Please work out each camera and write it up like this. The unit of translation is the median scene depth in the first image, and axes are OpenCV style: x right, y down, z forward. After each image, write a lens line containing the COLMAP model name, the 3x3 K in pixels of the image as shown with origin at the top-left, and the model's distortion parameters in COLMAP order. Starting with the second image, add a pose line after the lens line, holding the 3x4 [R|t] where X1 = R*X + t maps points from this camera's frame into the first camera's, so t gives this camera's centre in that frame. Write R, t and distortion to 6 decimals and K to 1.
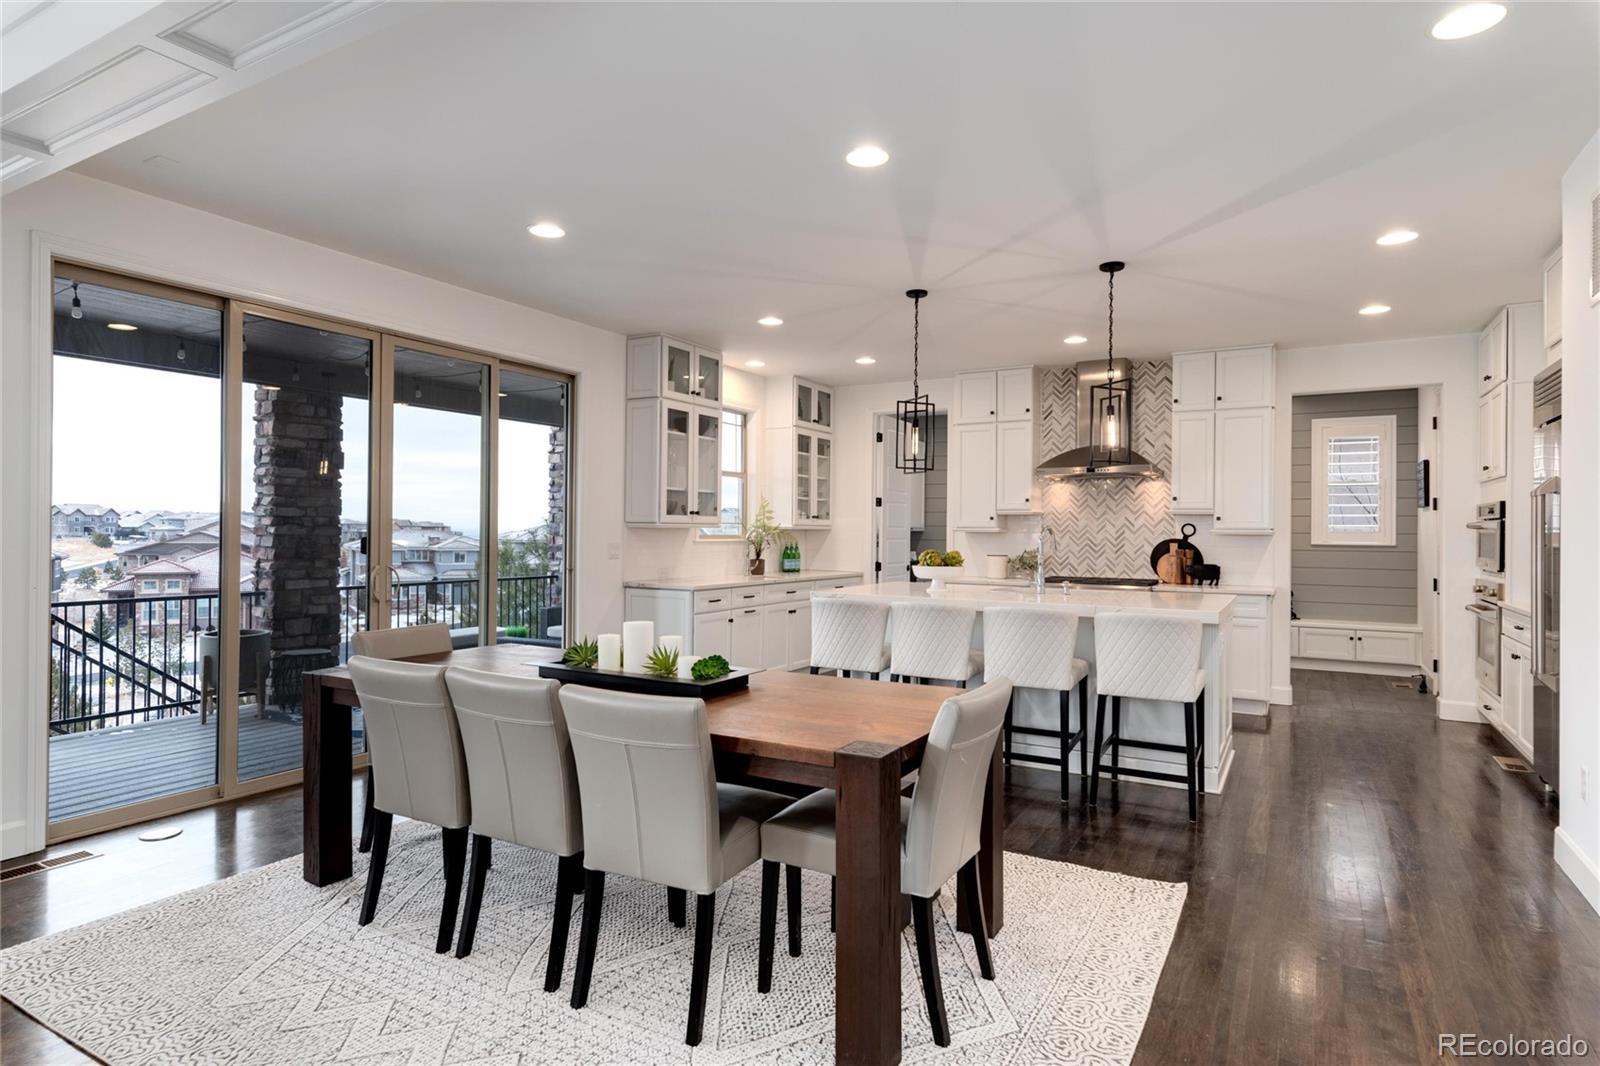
lens RADIAL K [[728.8, 0, 803.1], [0, 728.8, 525.9], [0, 0, 1]] dist [0.012689, -0.000168]
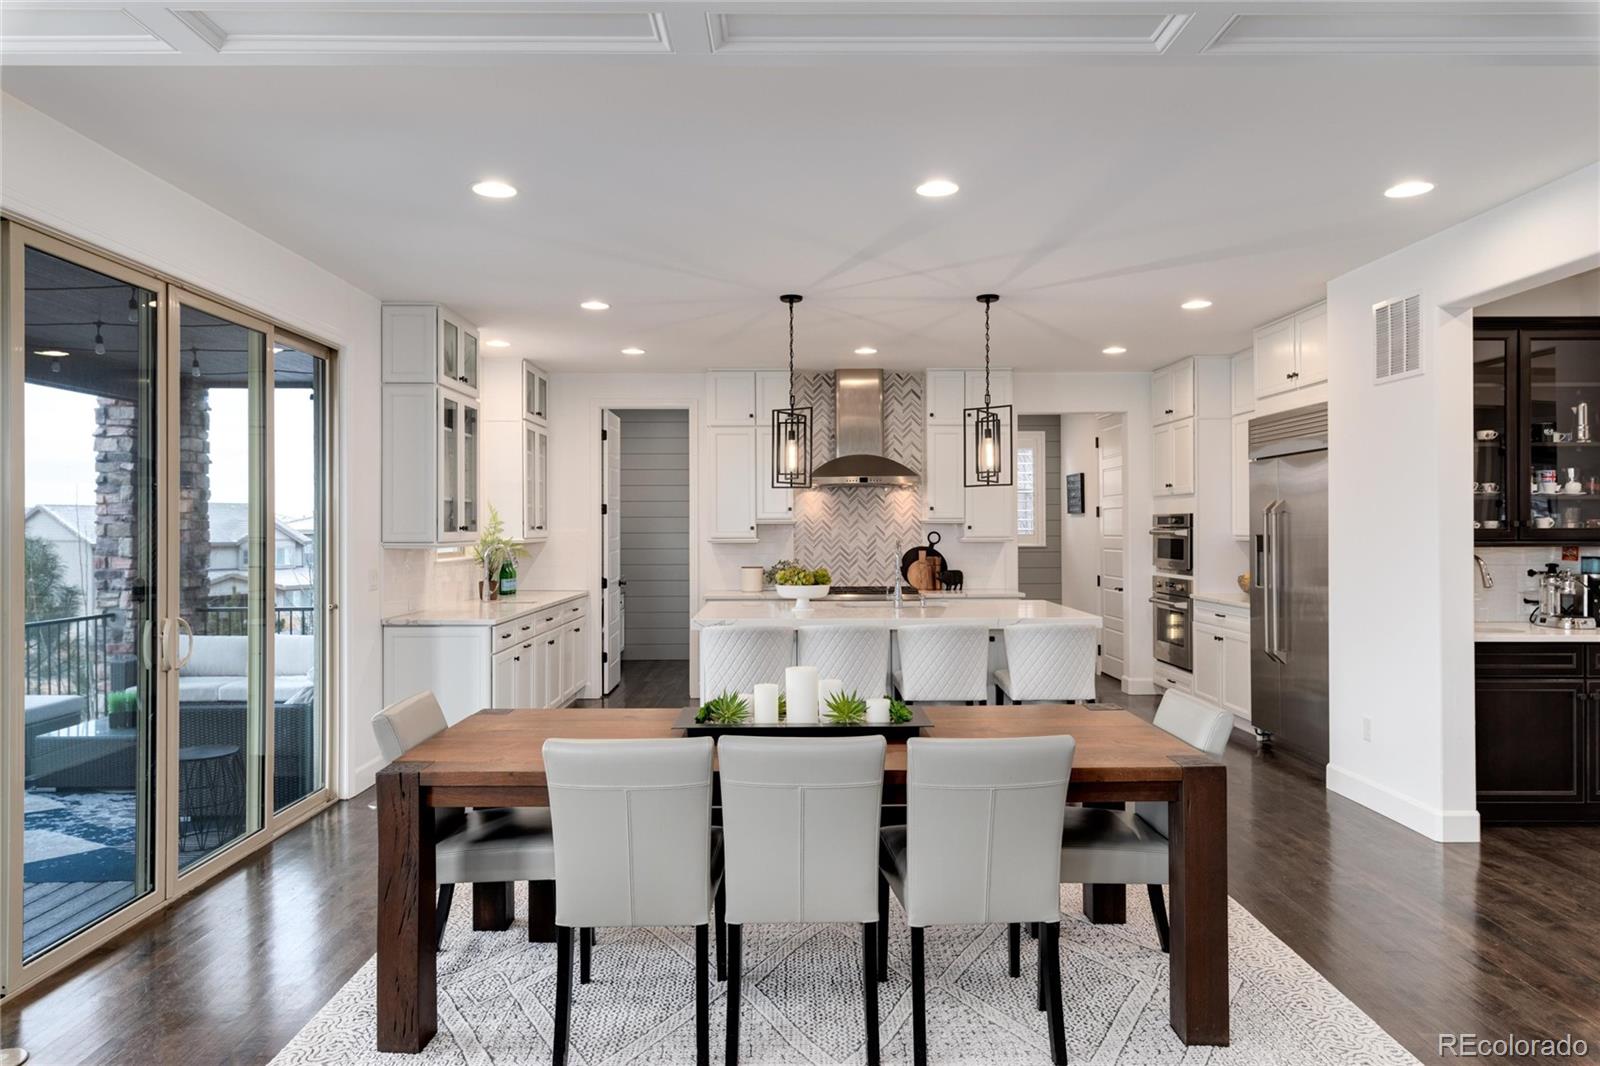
lens RADIAL K [[824.8, 0, 800.0], [0, 824.8, 533.0], [0, 0, 1]] dist [0.011986, 0.000146]
pose [[0.905614, -0.012591, 0.423916, -0.152616], [0.011521, 0.999921, 0.005087, -0.009949], [-0.423947, 0.000277, 0.905687, 0.013001]]
